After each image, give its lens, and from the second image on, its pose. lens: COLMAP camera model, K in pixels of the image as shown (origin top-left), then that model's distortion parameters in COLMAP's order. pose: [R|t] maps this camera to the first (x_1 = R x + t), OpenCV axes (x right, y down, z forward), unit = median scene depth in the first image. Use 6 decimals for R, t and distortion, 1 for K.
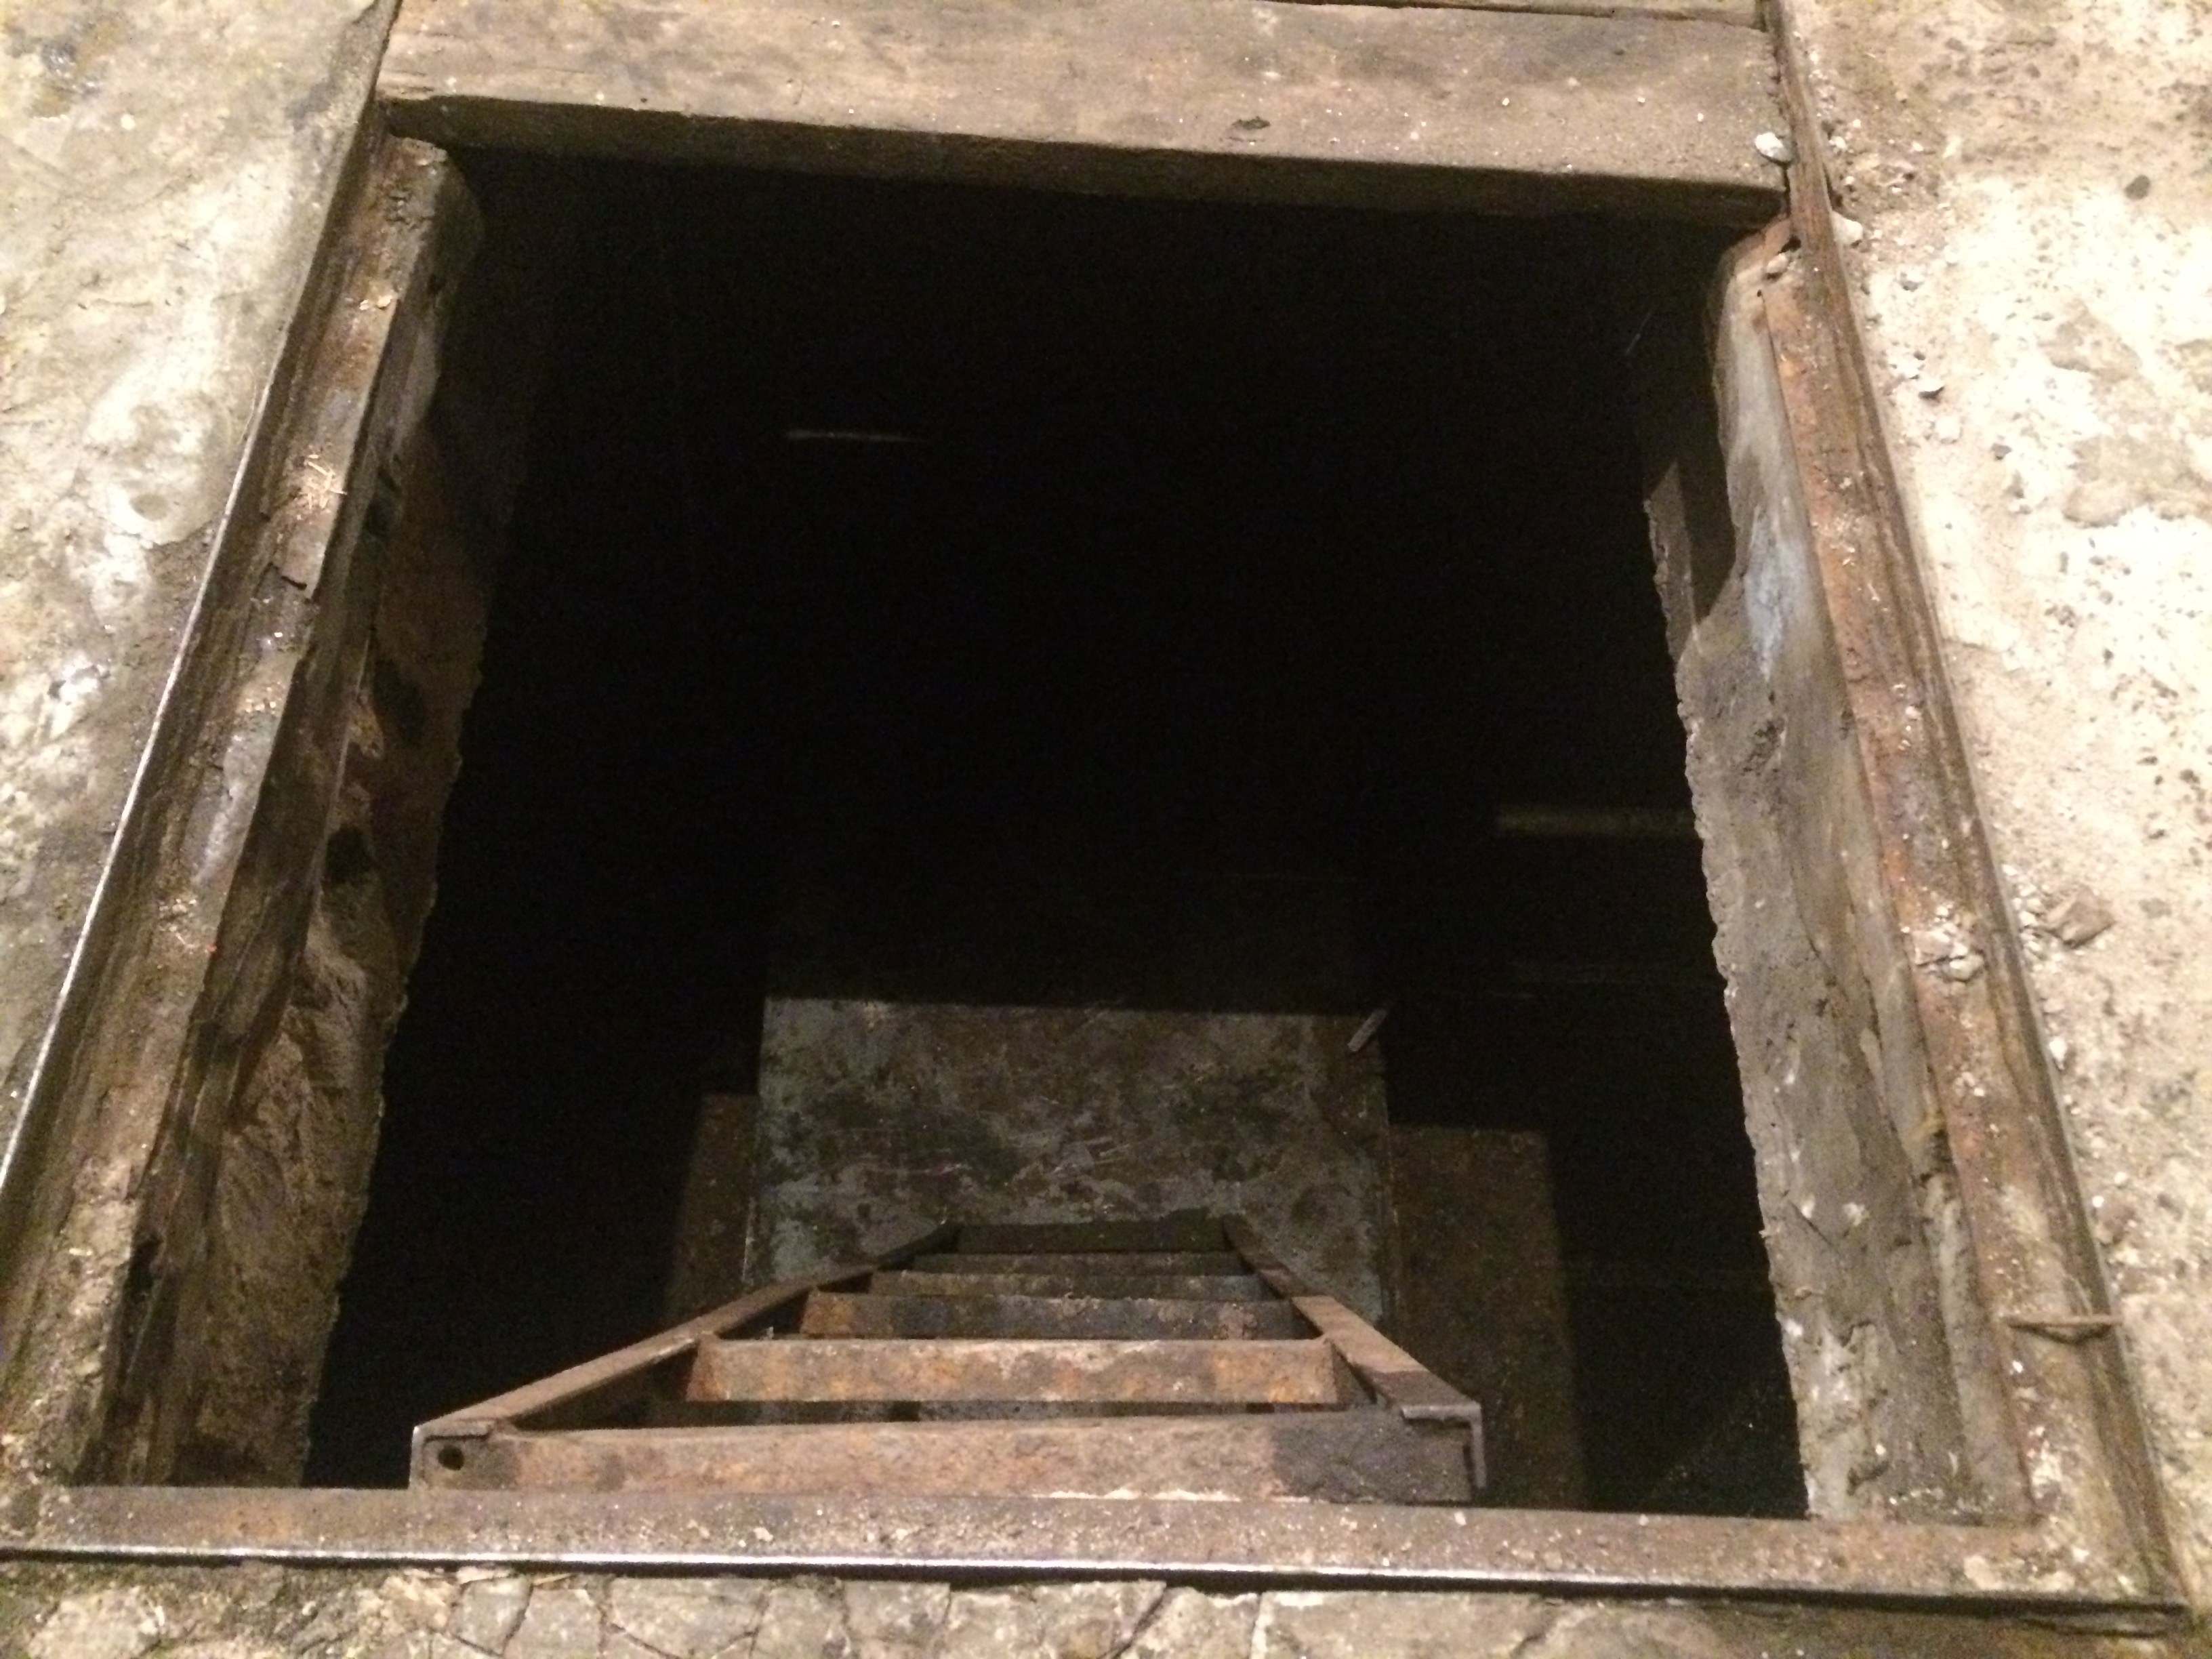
lens RADIAL K [[1865.3, 0, 1104.4], [0, 1865.3, 828.2], [0, 0, 1]] dist [0.033993, -0.055368]
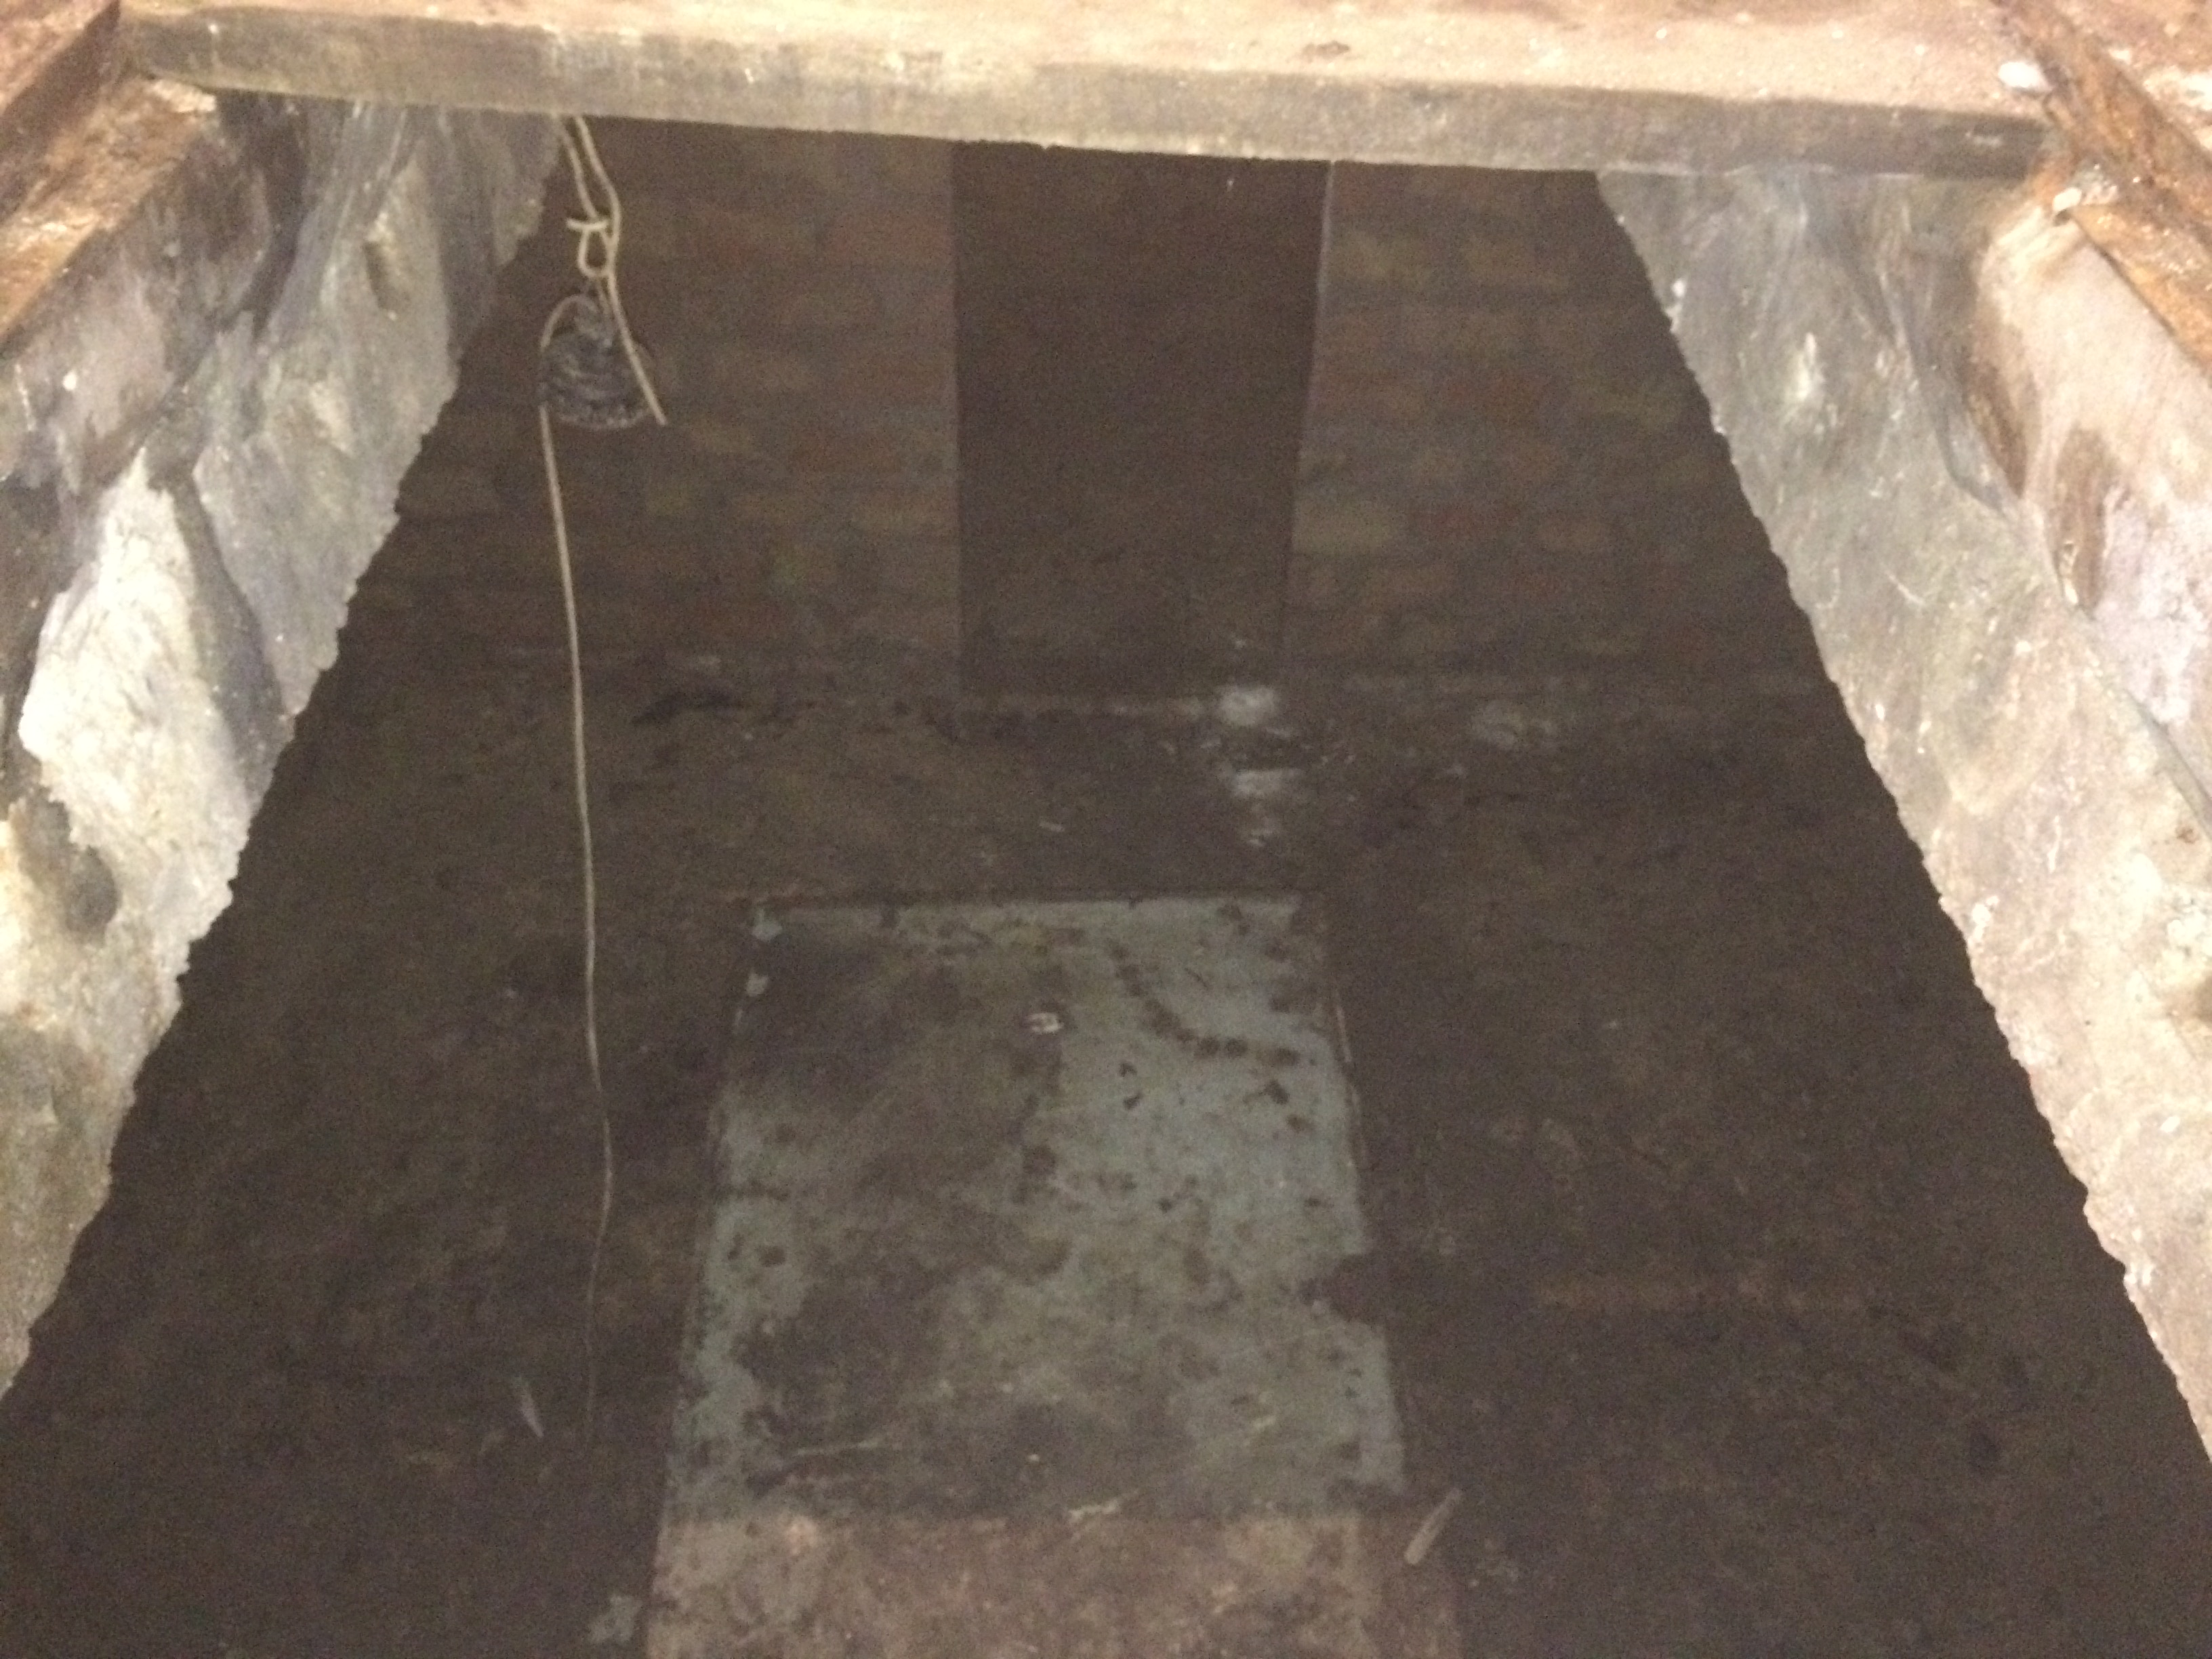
lens RADIAL K [[1865.3, 0, 1110.2], [0, 1865.3, 832.5], [0, 0, 1]] dist [0.033993, -0.055368]
pose [[0.999103, -0.020014, 0.037316, -0.016752], [0.030181, 0.954711, -0.296000, 0.055350], [-0.029702, 0.296861, 0.954459, 0.161779]]
